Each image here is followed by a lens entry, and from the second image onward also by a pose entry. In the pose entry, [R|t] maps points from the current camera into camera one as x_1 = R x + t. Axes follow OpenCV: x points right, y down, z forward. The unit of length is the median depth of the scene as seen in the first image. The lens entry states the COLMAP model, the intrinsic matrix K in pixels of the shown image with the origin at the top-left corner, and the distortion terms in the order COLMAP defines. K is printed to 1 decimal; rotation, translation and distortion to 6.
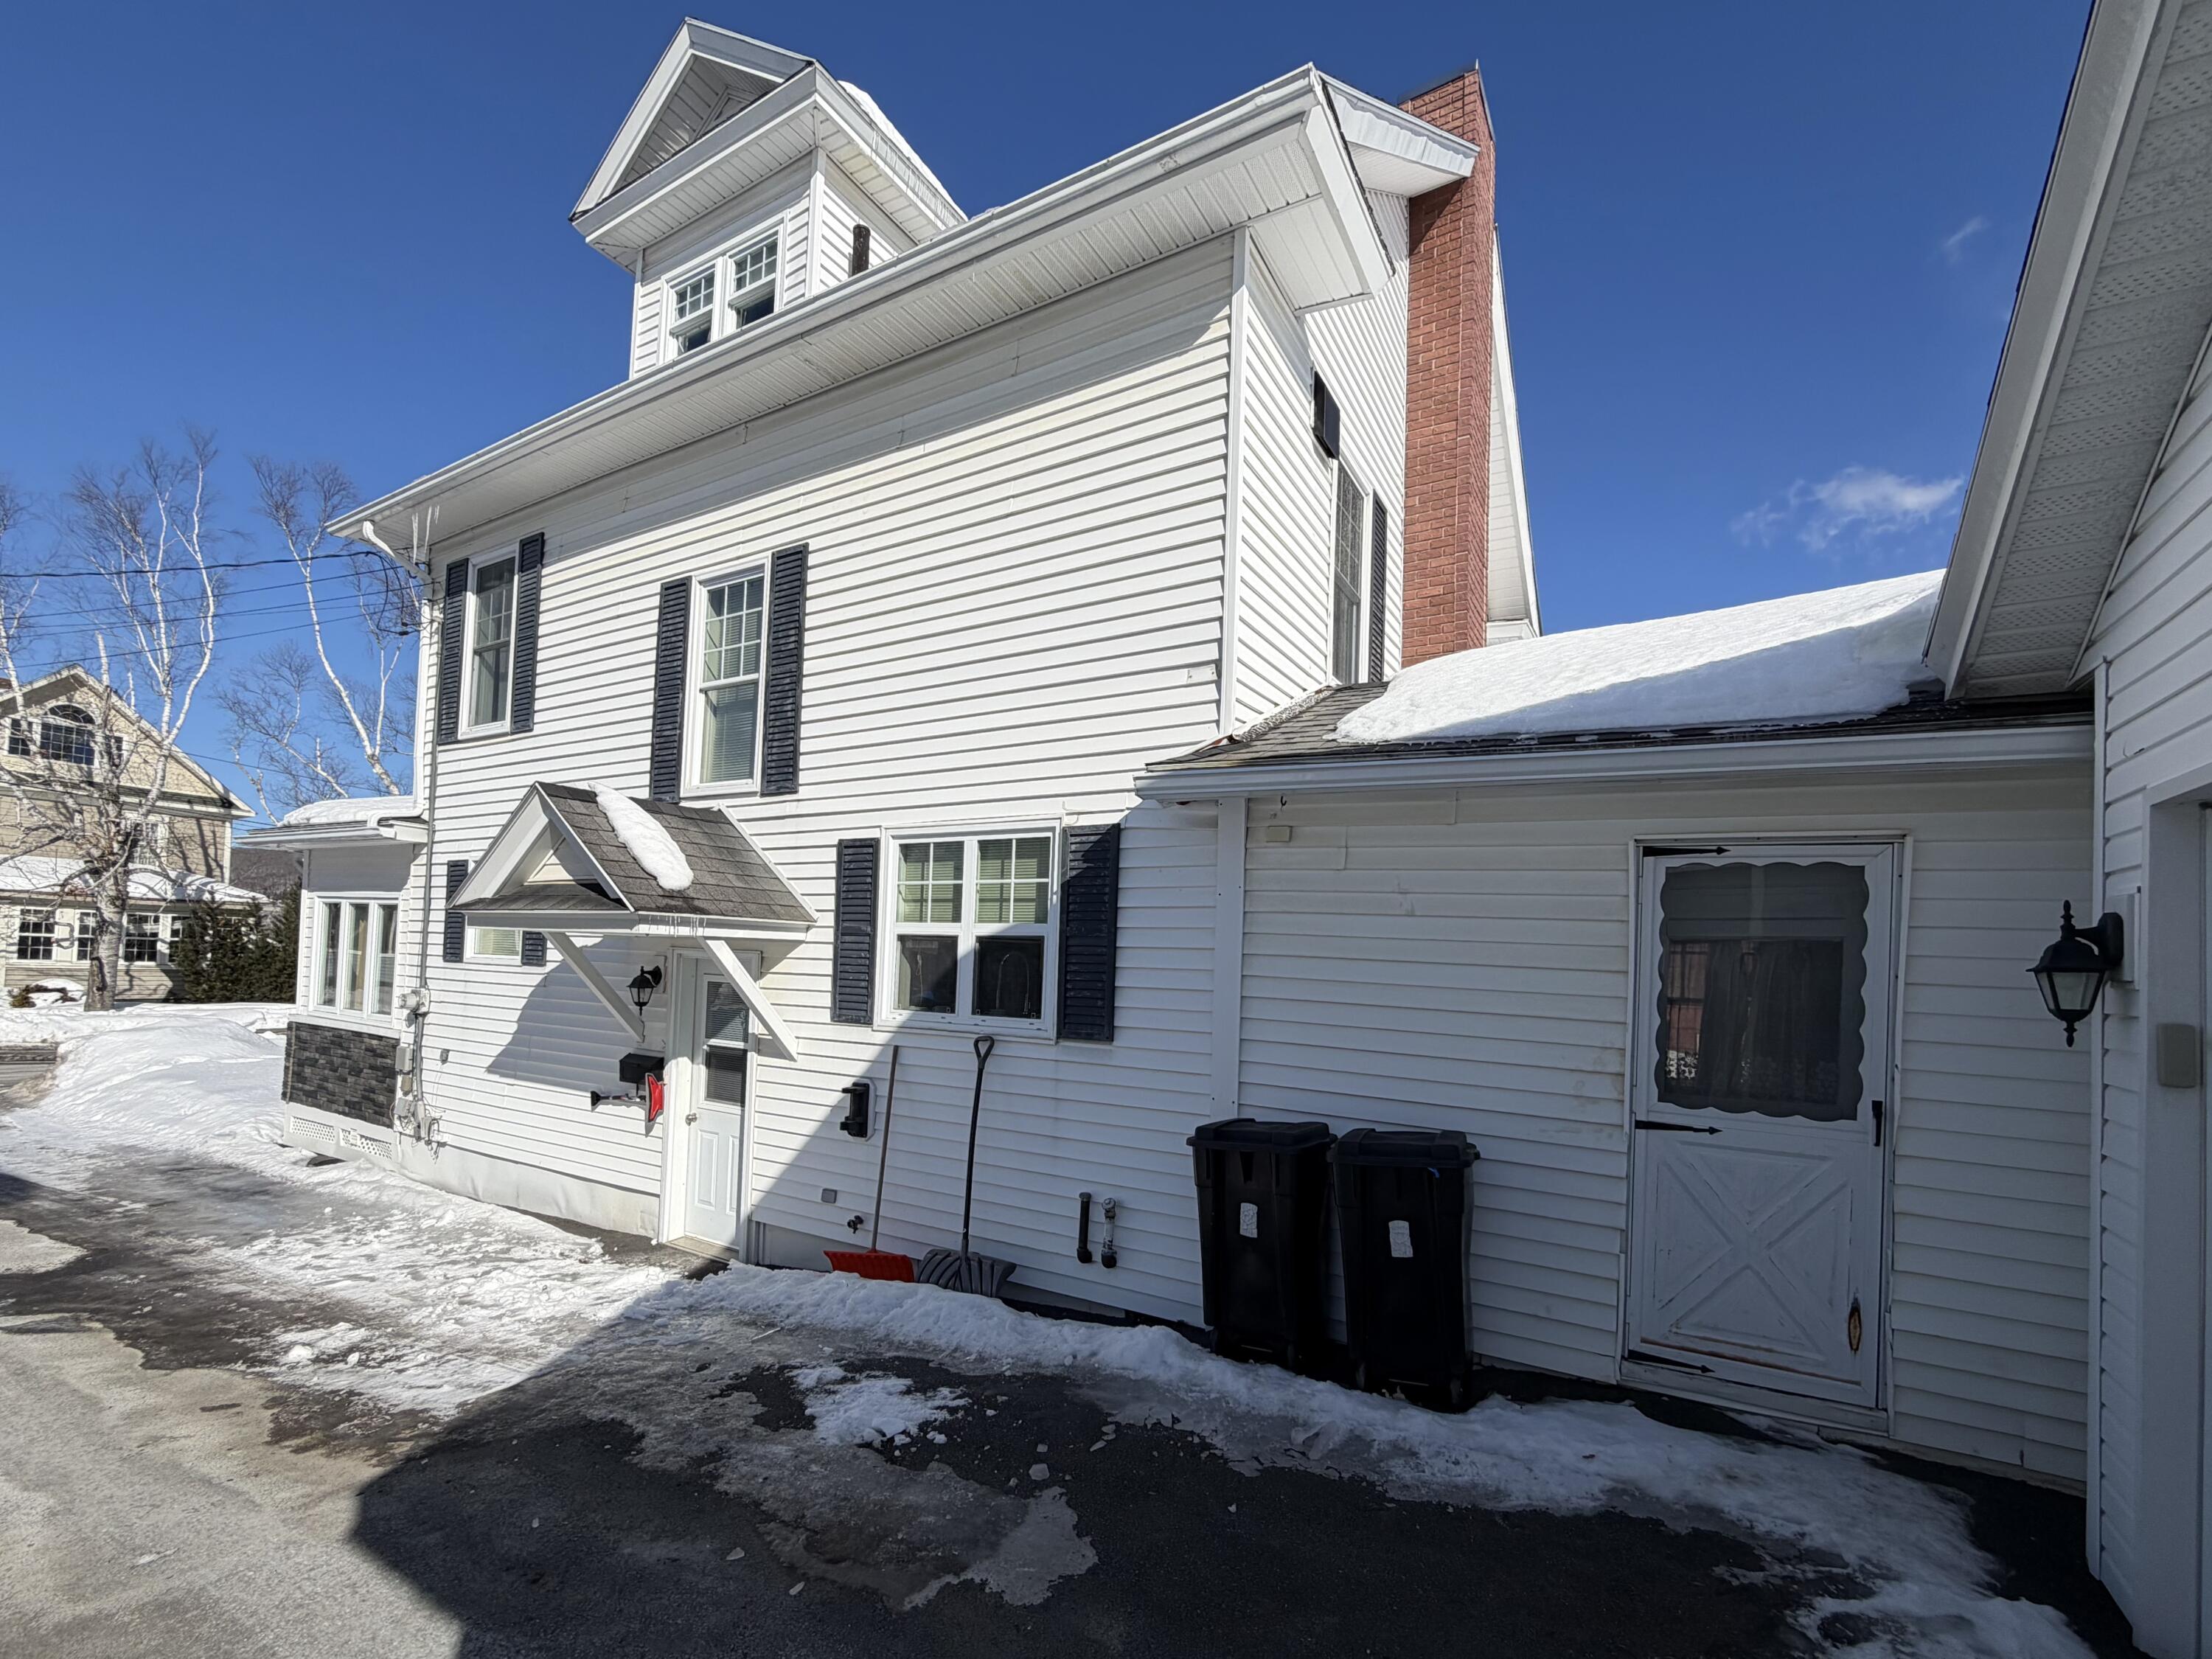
lens RADIAL K [[977.3, 0, 1097.4], [0, 977.3, 943.0], [0, 0, 1]] dist [-0.011197, -0.000133]
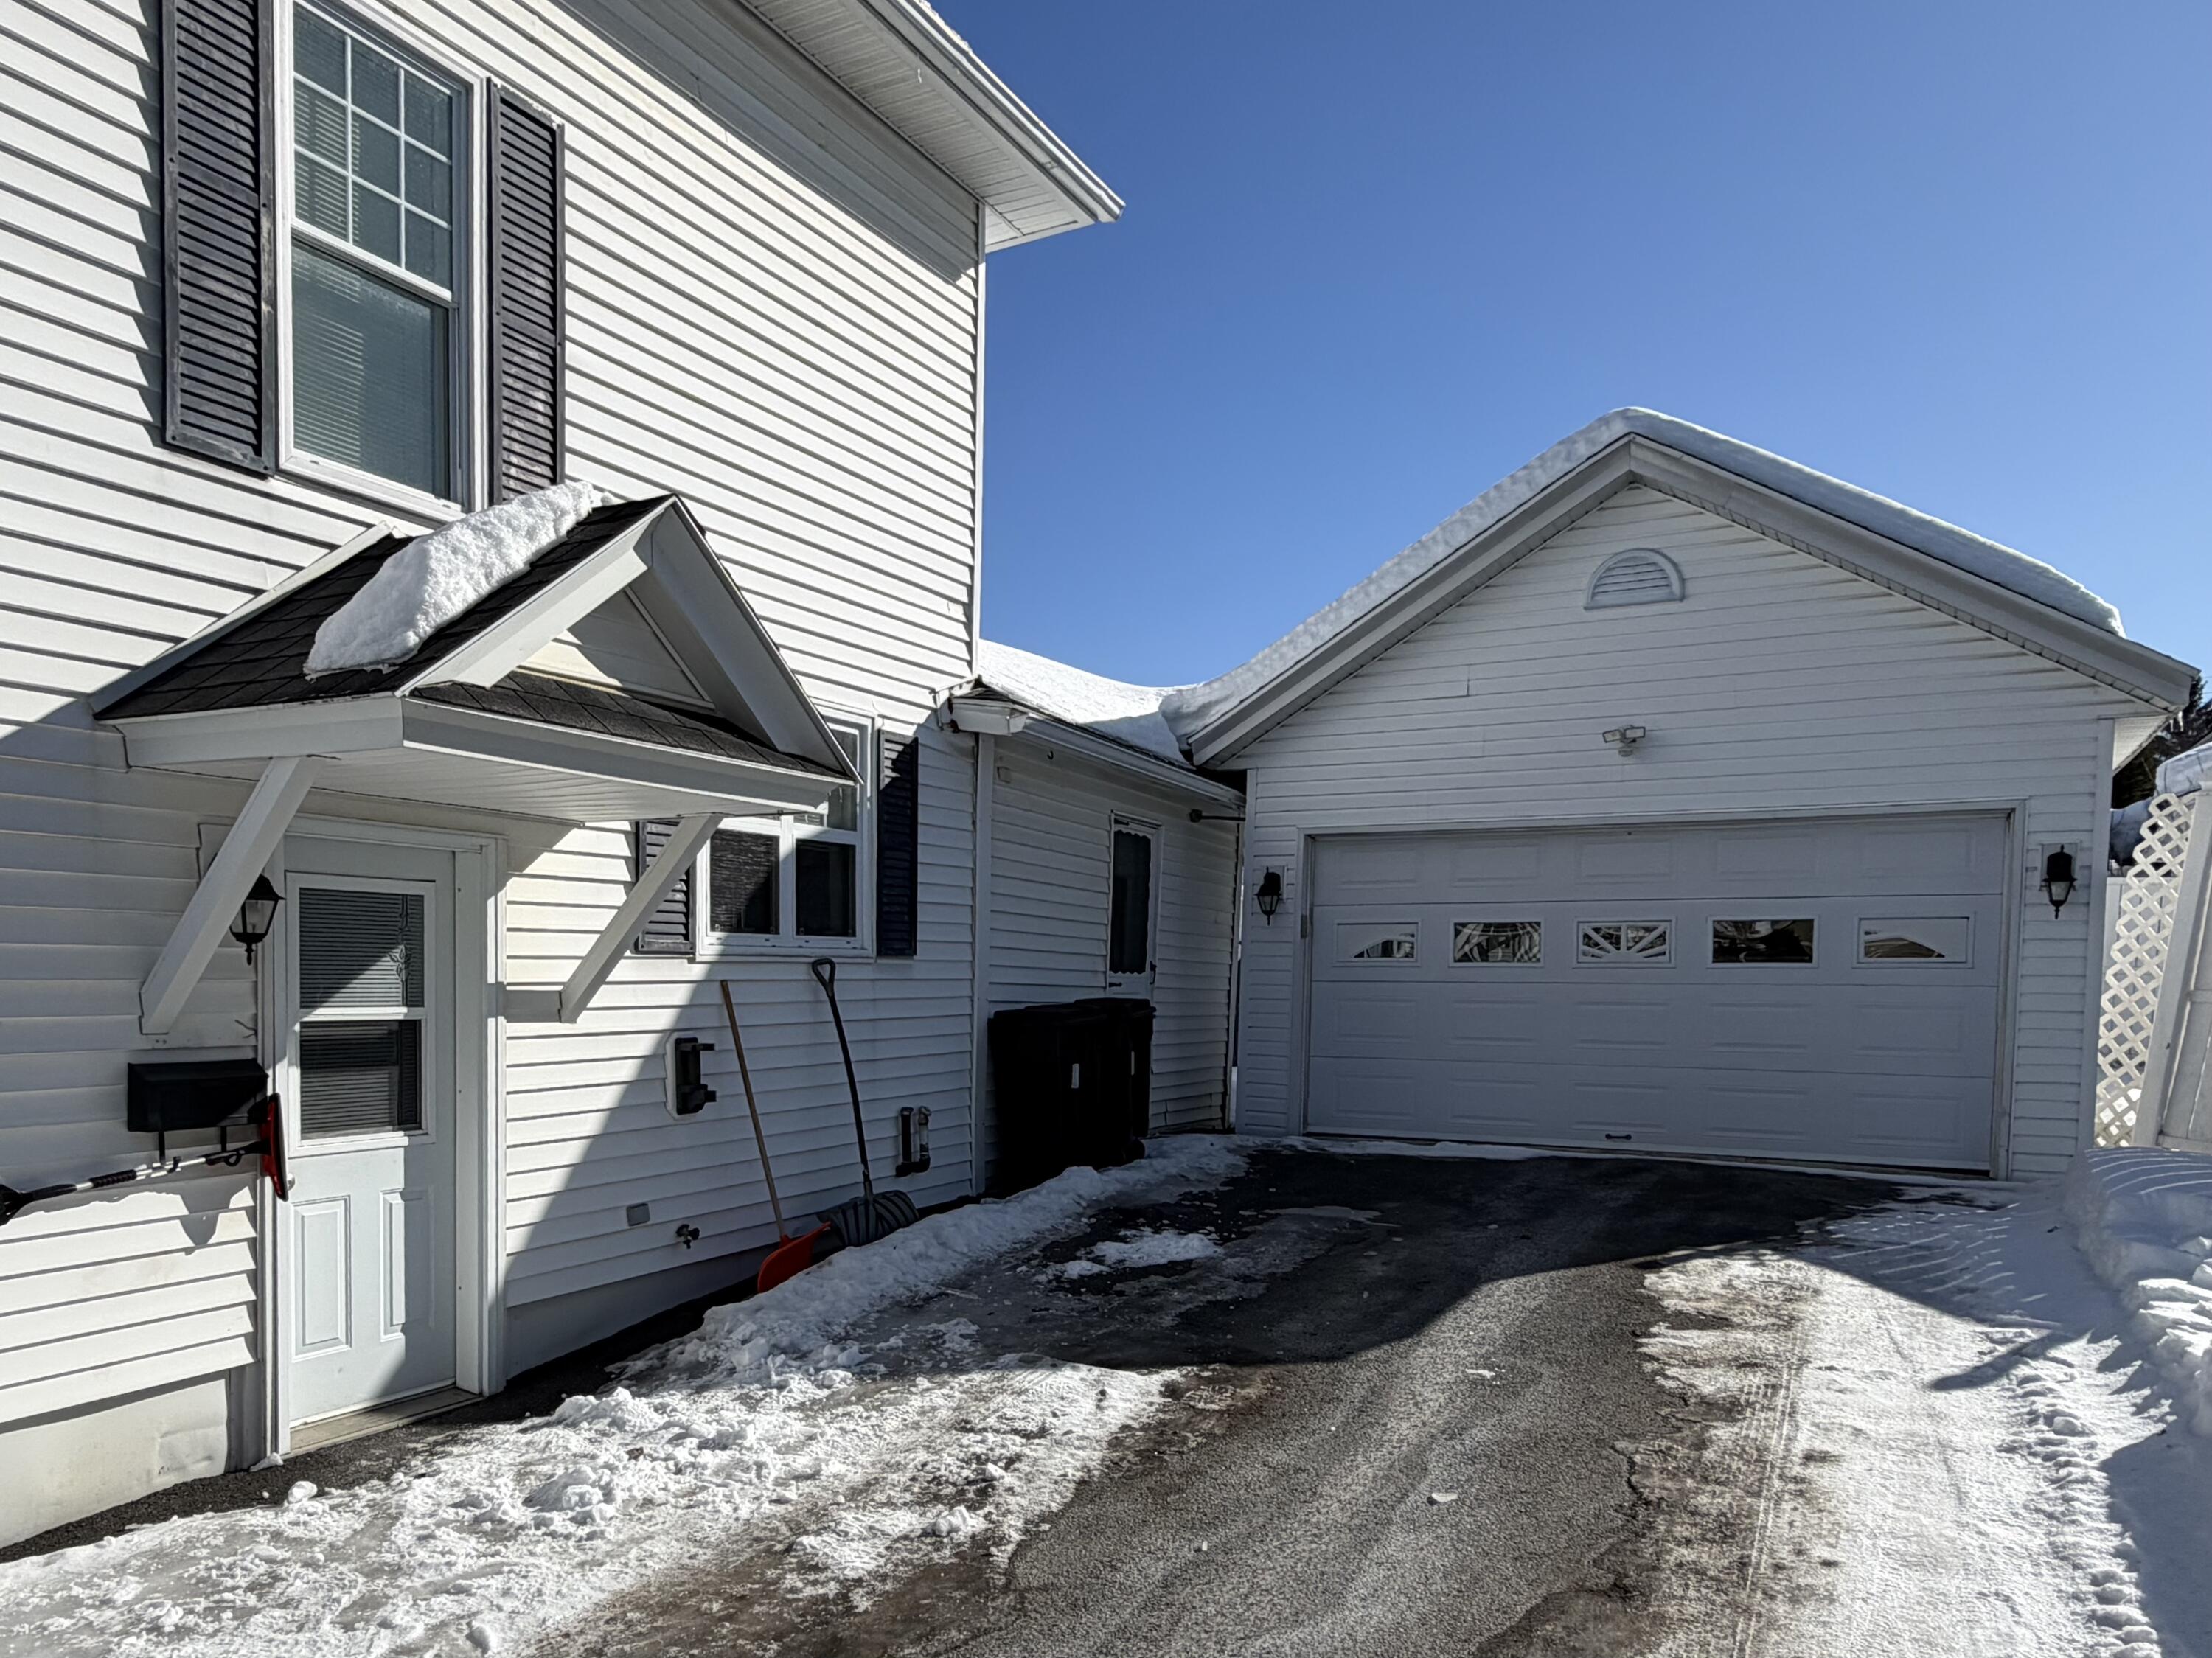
lens RADIAL K [[1491.5, 0, 1102.0], [0, 1491.5, 1049.6], [0, 0, 1]] dist [0.006188, 0.000424]
pose [[-0.049127, -0.091492, 0.994593, -1.469098], [-0.037194, 0.995273, 0.089717, 0.049372], [-0.998100, -0.032586, -0.052298, 0.839875]]
